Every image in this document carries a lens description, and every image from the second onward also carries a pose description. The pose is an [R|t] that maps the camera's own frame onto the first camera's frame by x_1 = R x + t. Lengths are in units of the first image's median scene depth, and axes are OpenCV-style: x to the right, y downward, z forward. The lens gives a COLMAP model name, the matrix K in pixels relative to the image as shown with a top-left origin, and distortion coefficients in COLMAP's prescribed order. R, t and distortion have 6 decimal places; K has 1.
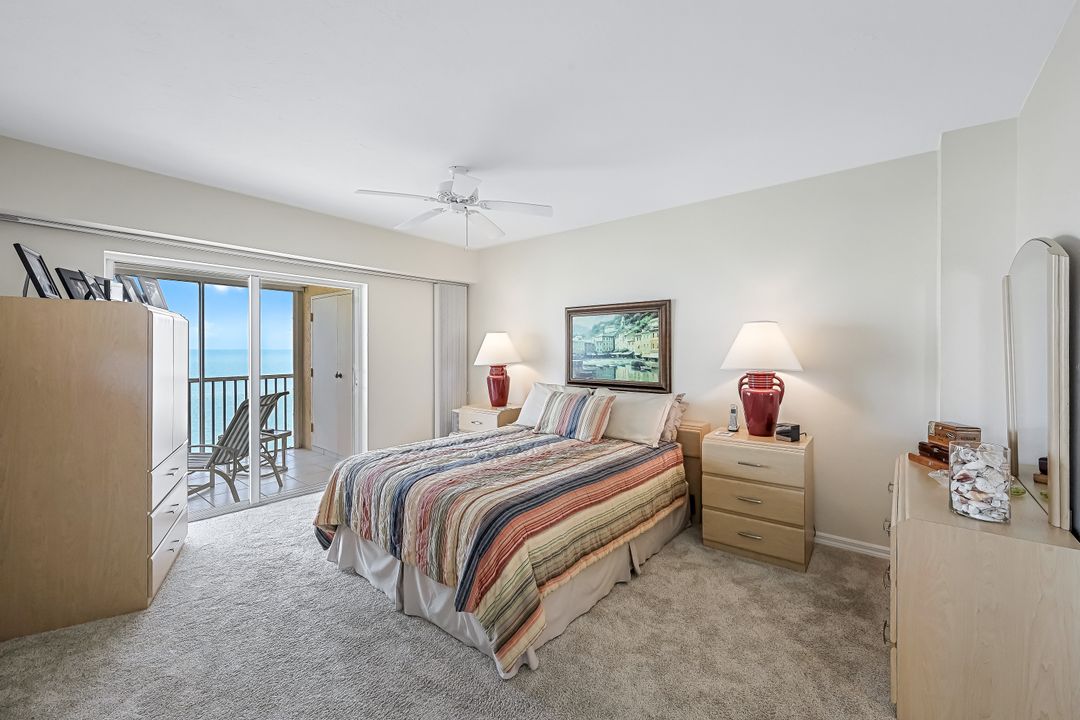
lens RADIAL K [[434.7, 0, 537.9], [0, 434.7, 352.9], [0, 0, 1]] dist [-0.000860, 0.000505]
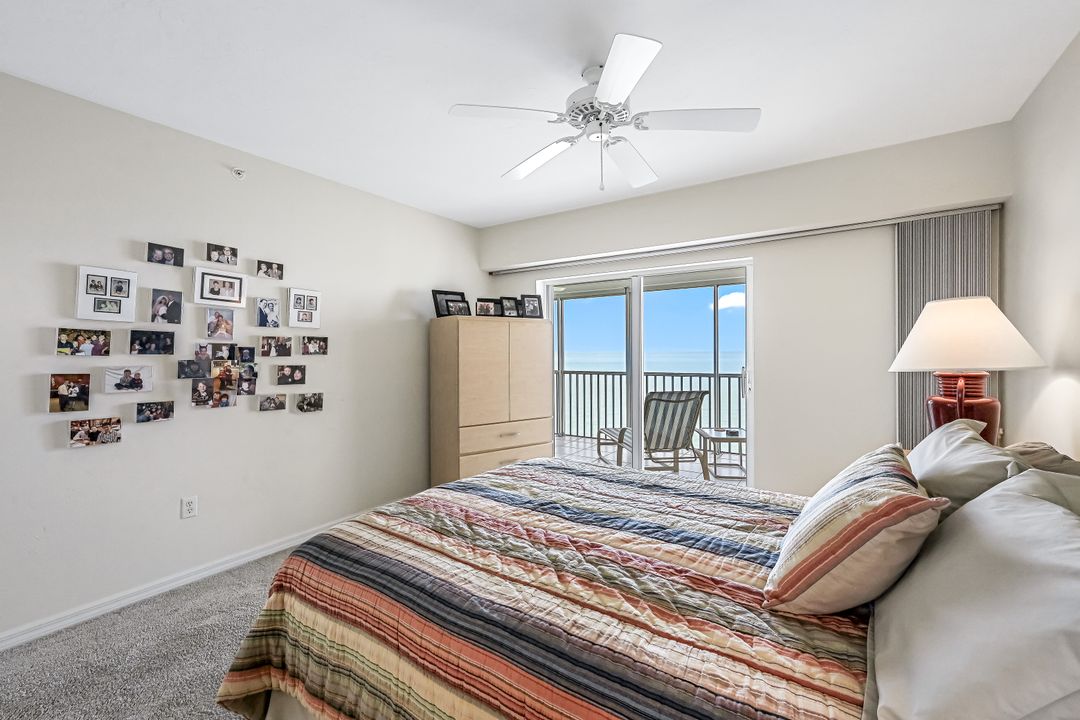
lens RADIAL K [[434.7, 0, 536.8], [0, 434.7, 353.9], [0, 0, 1]] dist [-0.000860, 0.000505]
pose [[0.151976, 0.002778, -0.988380, 0.385946], [0.003922, 0.999986, 0.003414, 0.006099], [0.988376, -0.004396, 0.151963, 0.650129]]
